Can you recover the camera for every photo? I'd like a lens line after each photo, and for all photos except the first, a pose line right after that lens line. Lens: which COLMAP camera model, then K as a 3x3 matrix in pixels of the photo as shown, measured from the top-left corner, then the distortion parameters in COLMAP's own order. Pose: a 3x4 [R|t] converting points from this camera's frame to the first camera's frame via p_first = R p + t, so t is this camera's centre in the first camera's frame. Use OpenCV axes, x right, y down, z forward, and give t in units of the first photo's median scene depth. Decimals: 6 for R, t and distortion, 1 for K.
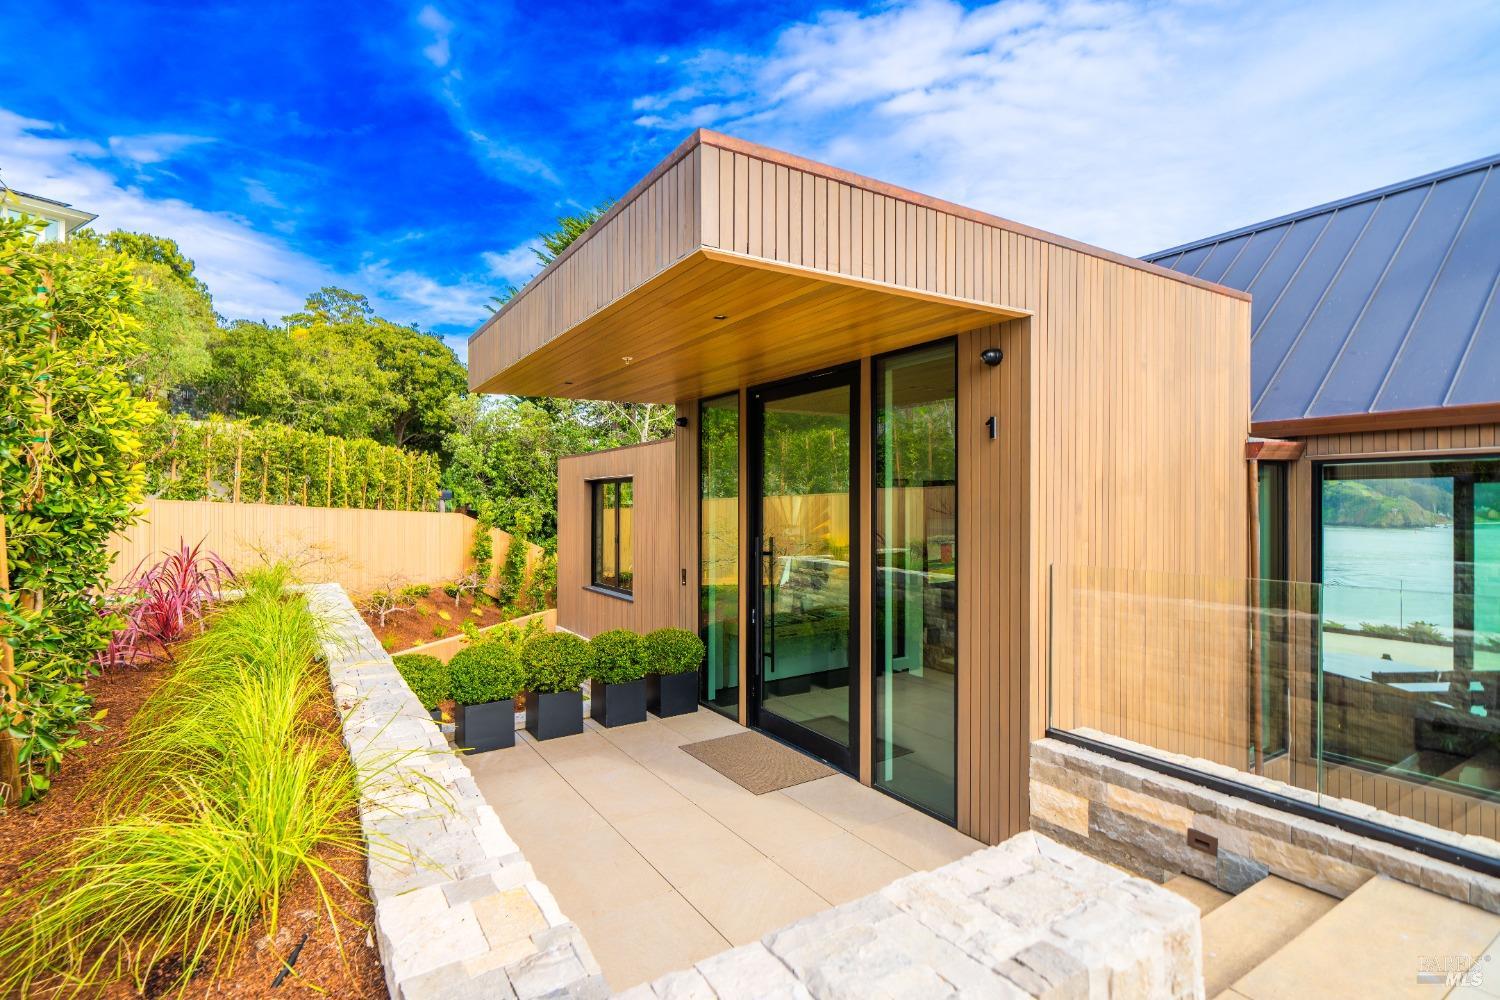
lens RADIAL K [[727.3, 0, 750.5], [0, 727.3, 504.4], [0, 0, 1]] dist [0.002021, 0.000169]
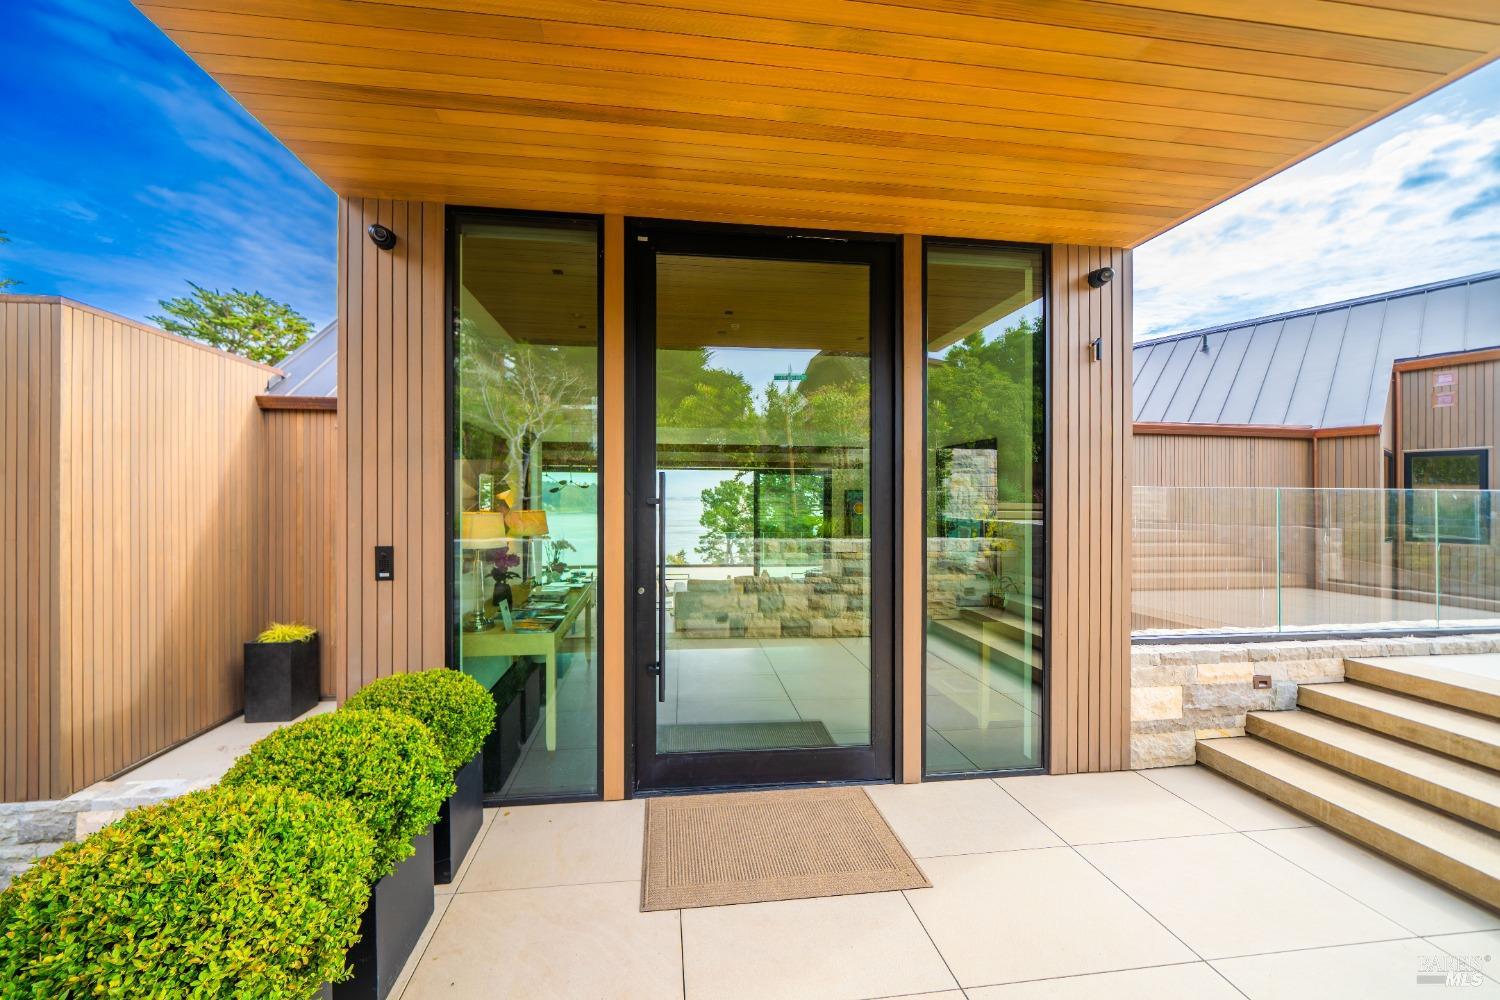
lens RADIAL K [[512.8, 0, 749.9], [0, 512.8, 498.4], [0, 0, 1]] dist [-0.001999, -0.000068]
pose [[0.440318, 0.000670, 0.897842, -0.485040], [-0.004436, 0.999989, 0.001429, 0.094396], [-0.897831, -0.004612, 0.440316, 1.074873]]
